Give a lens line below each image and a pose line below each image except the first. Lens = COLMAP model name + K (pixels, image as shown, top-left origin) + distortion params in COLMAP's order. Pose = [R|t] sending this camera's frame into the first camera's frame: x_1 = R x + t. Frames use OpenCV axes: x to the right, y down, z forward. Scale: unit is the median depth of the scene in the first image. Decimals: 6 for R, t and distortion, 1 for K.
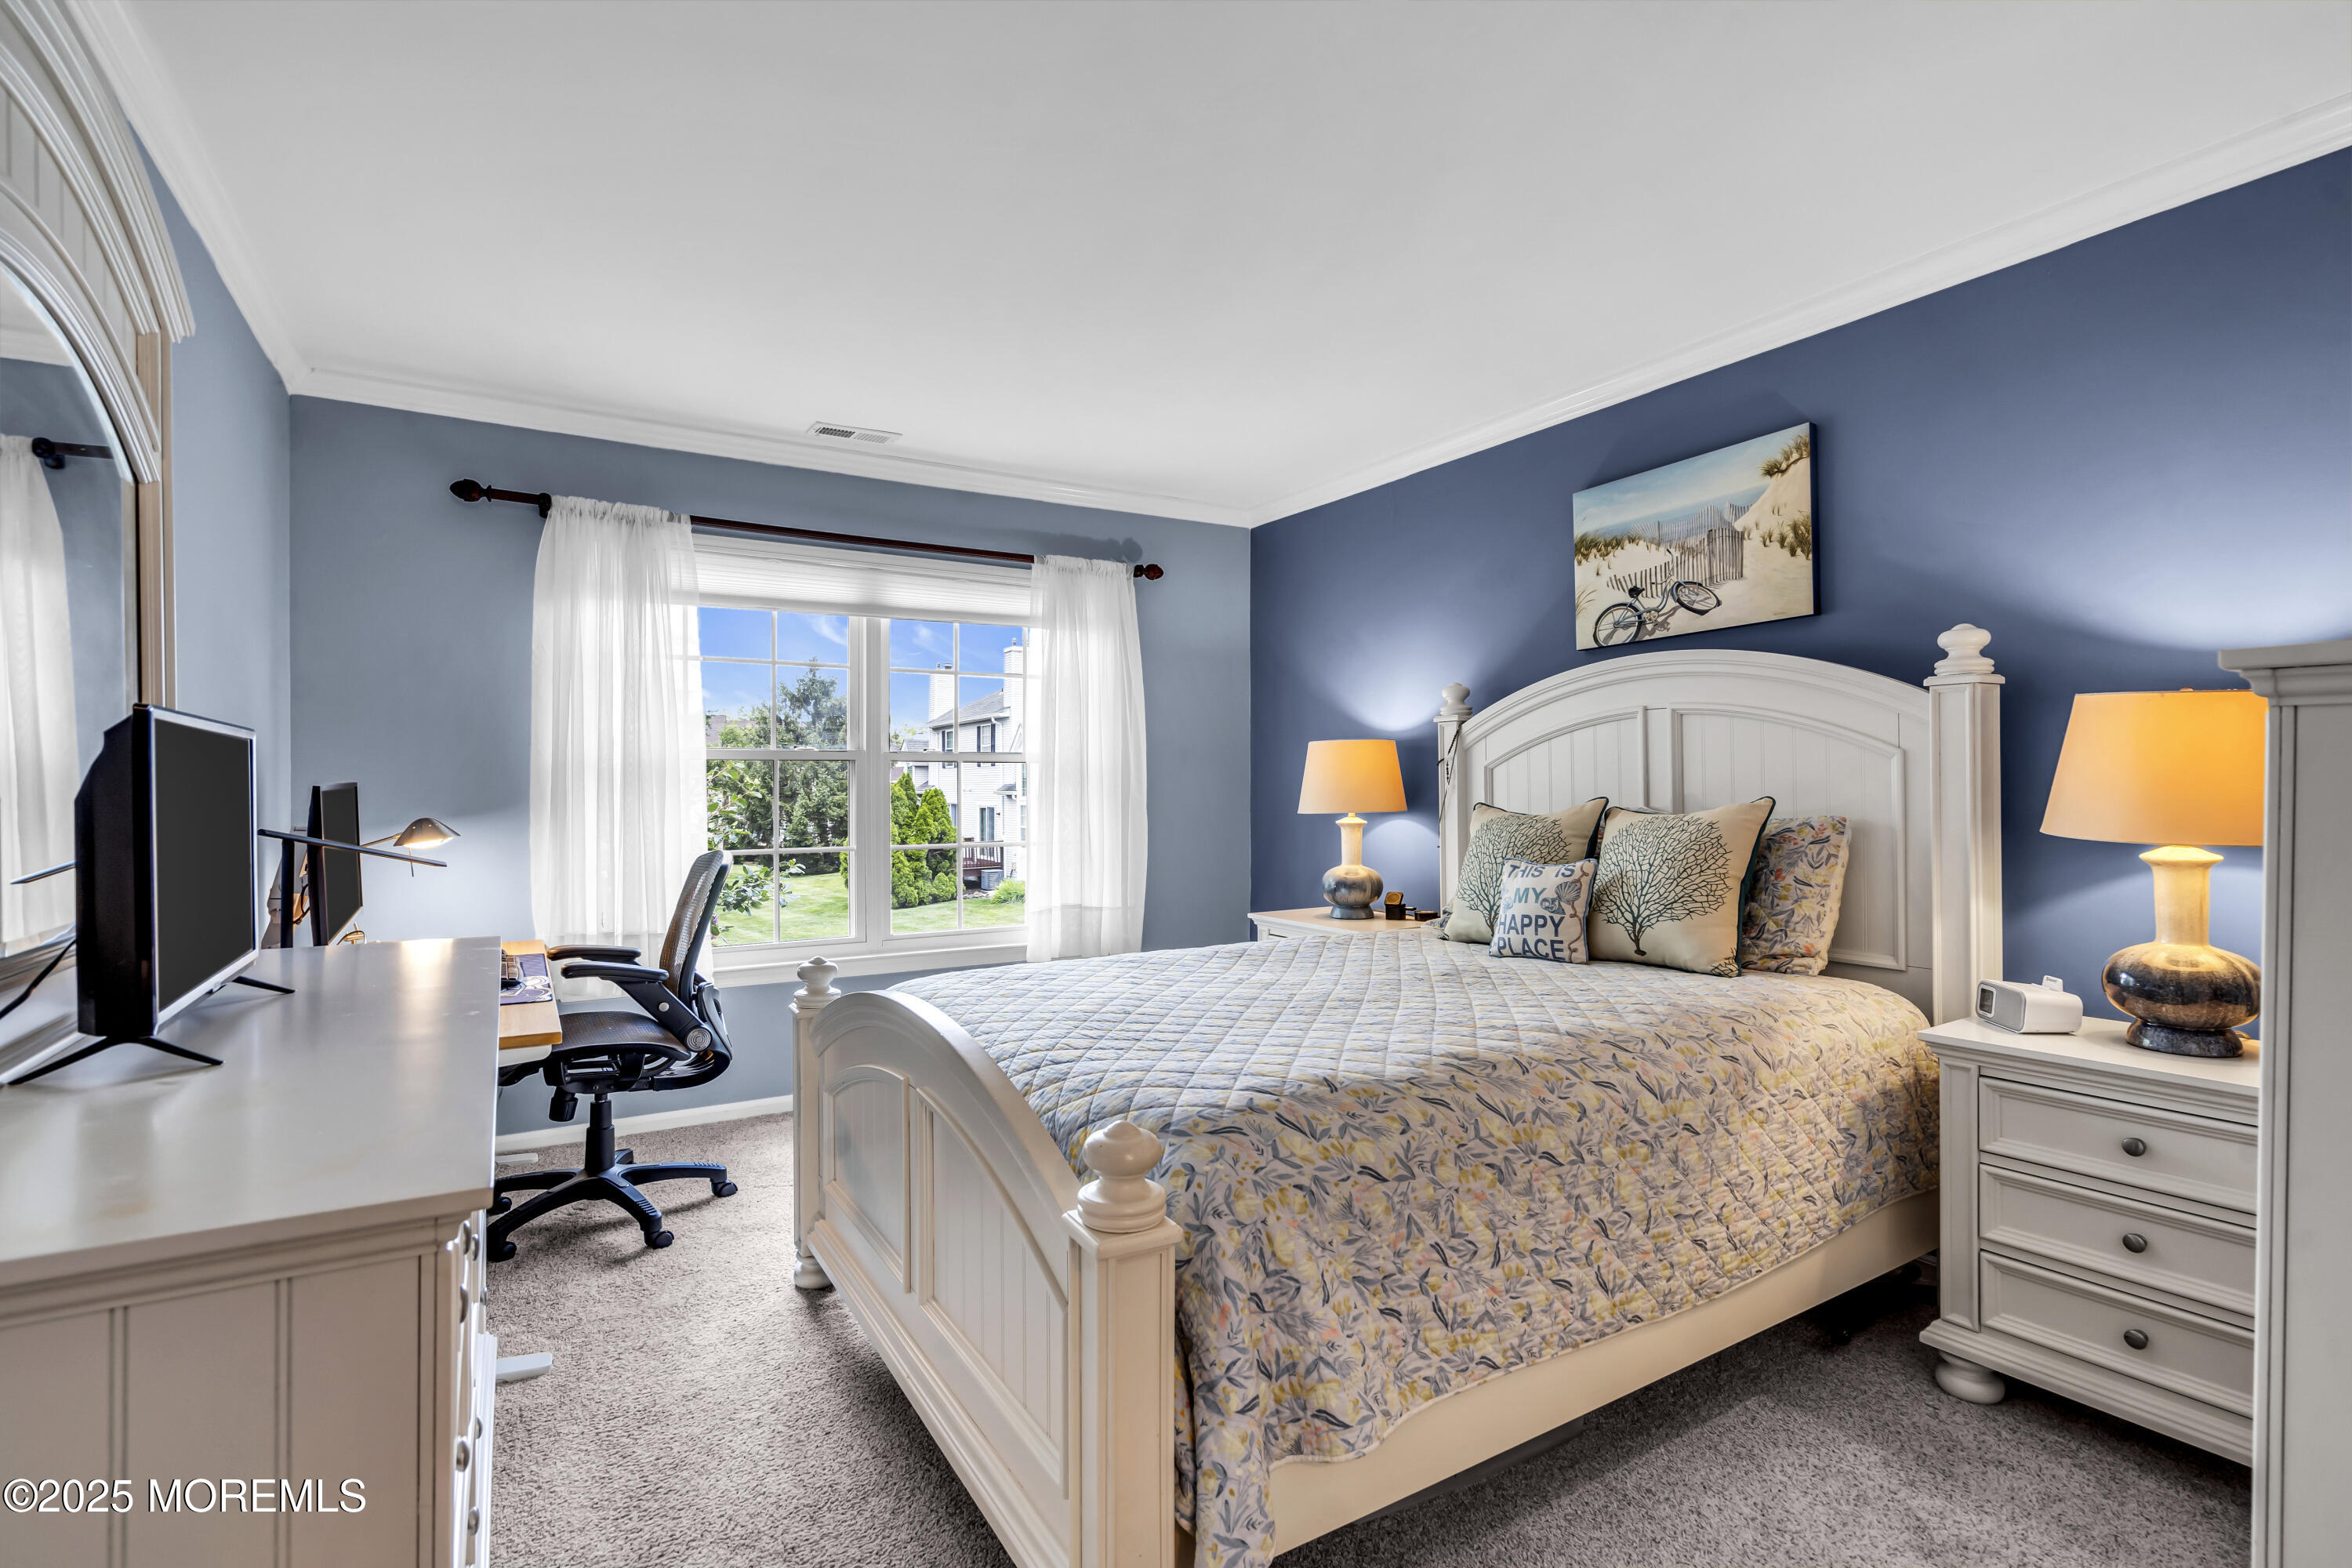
lens RADIAL K [[1101.2, 0, 1176.5], [0, 1101.2, 785.9], [0, 0, 1]] dist [-0.000202, -0.000025]
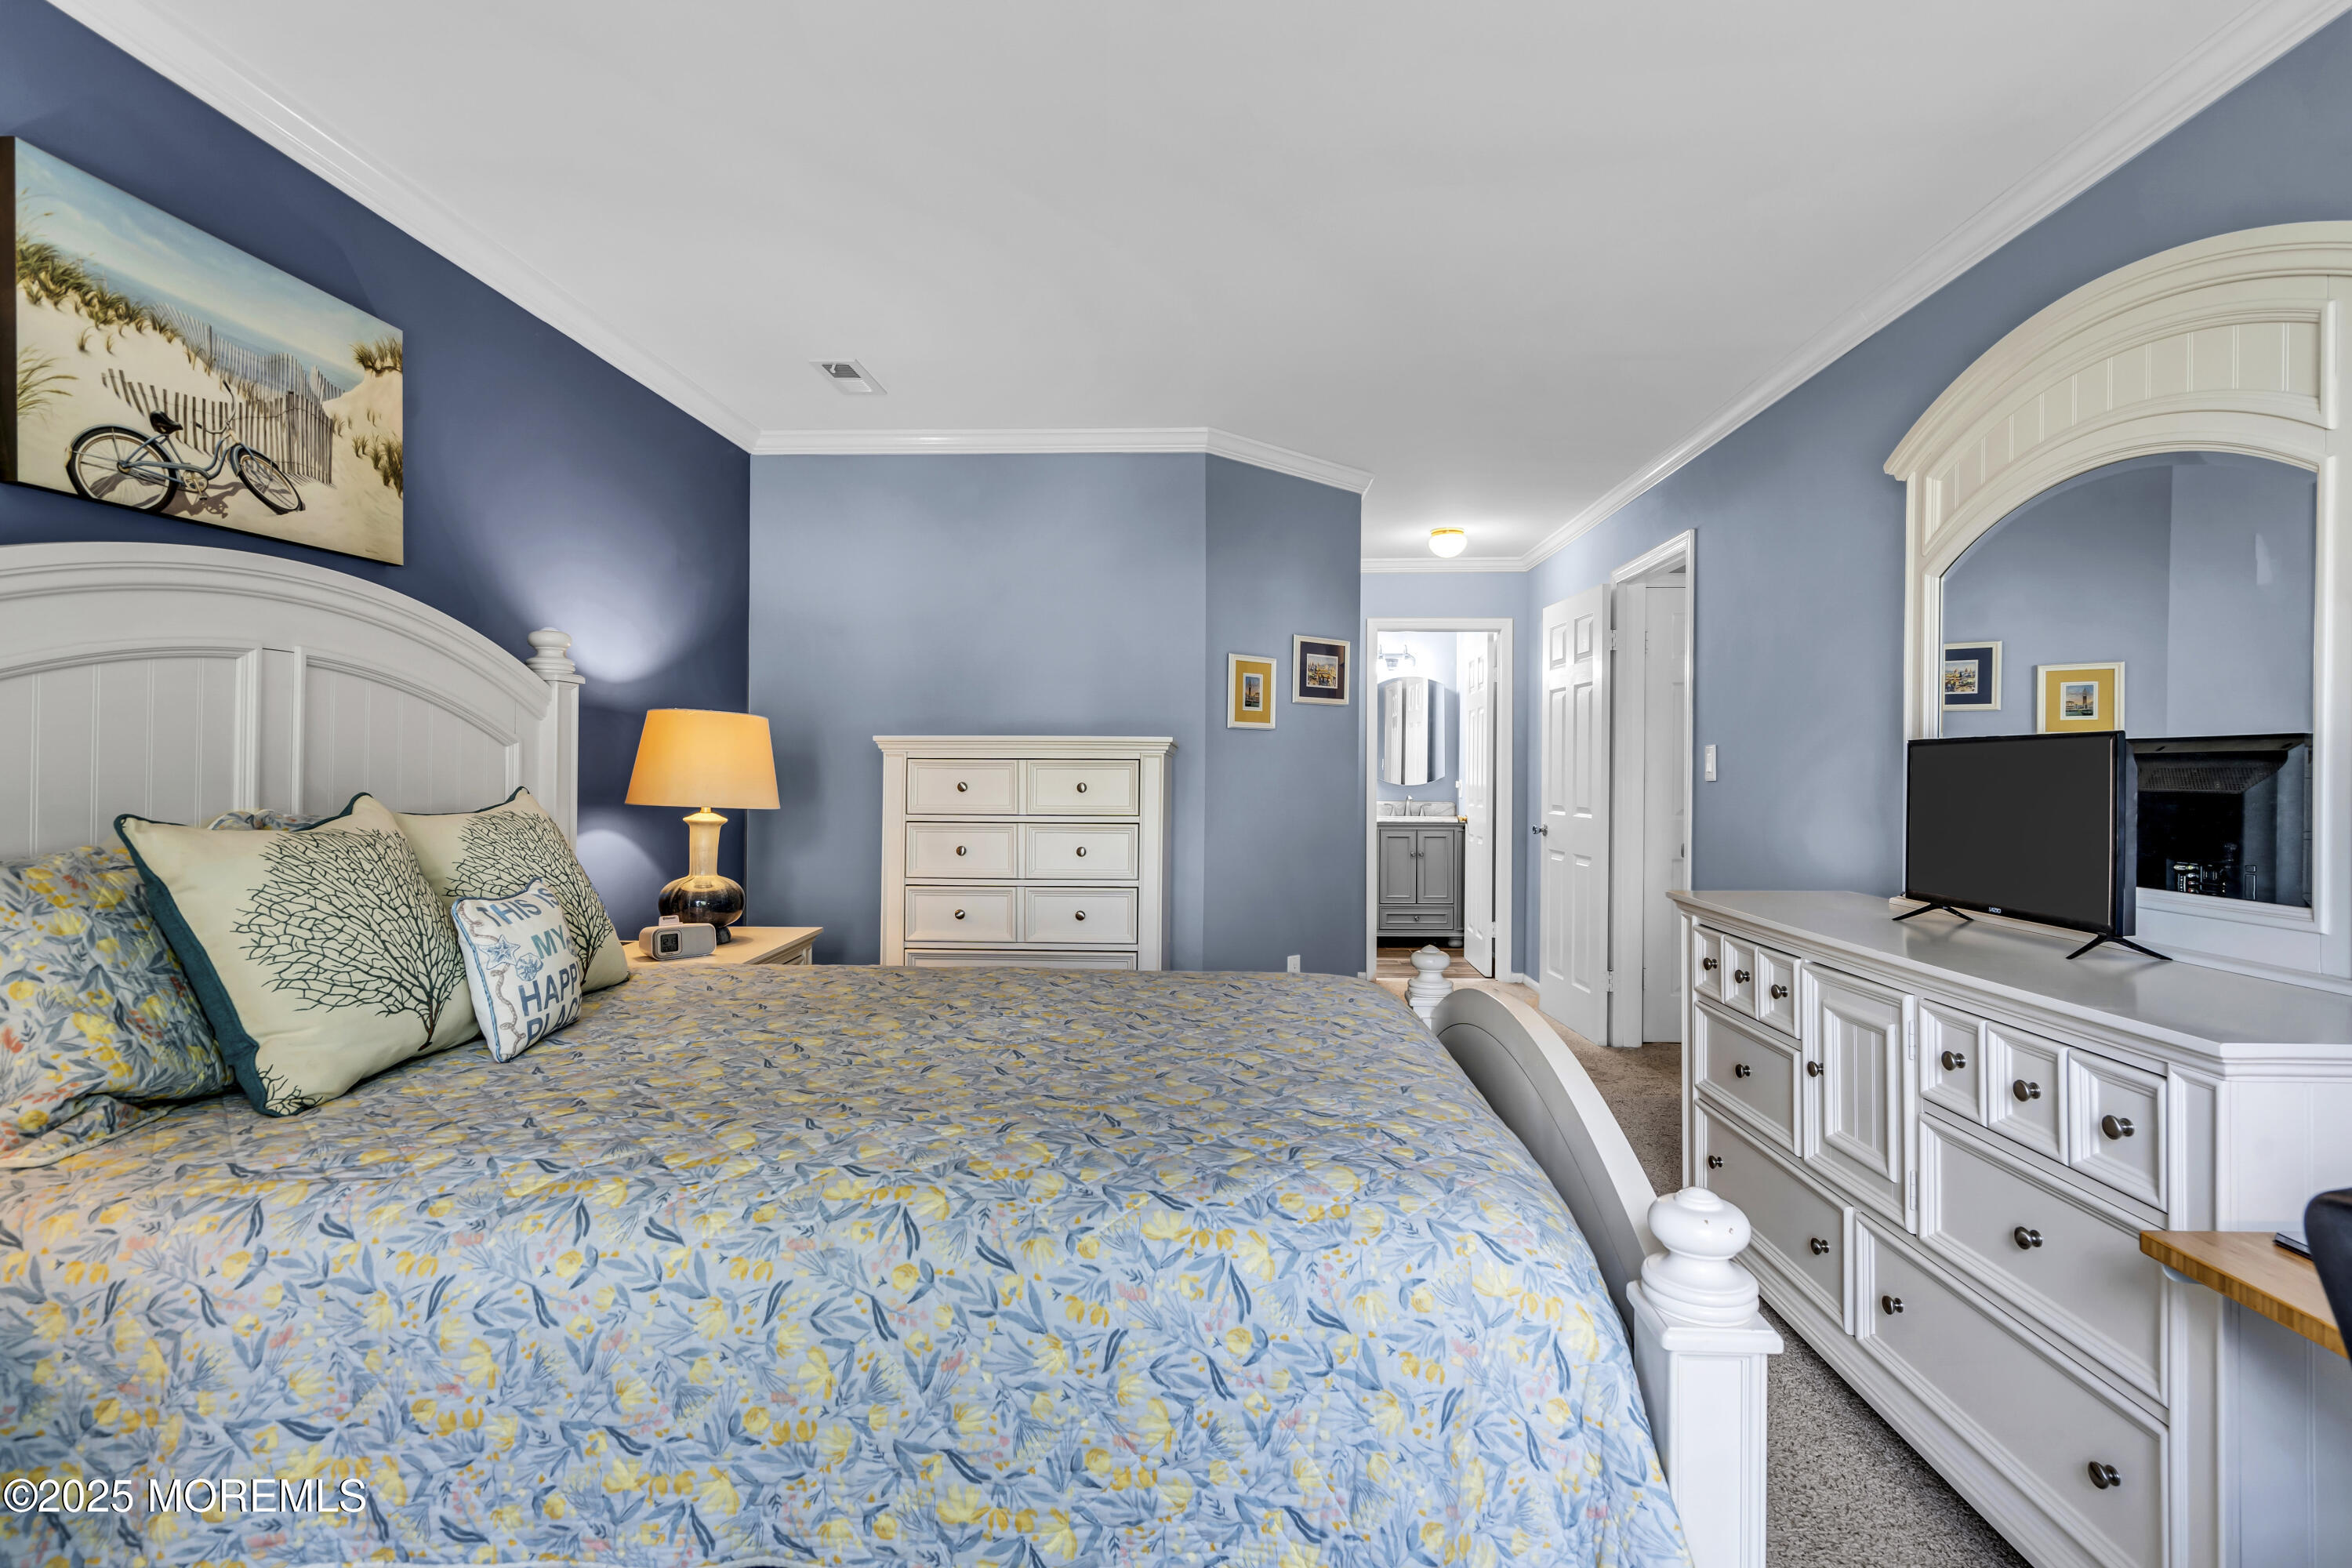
lens RADIAL K [[1101.2, 0, 1174.4], [0, 1101.2, 773.1], [0, 0, 1]] dist [-0.000202, -0.000025]
pose [[-0.824197, -0.004013, 0.566290, -0.330520], [-0.004477, 0.999990, 0.000571, -0.003169], [-0.566286, -0.002064, -0.824206, 1.218075]]
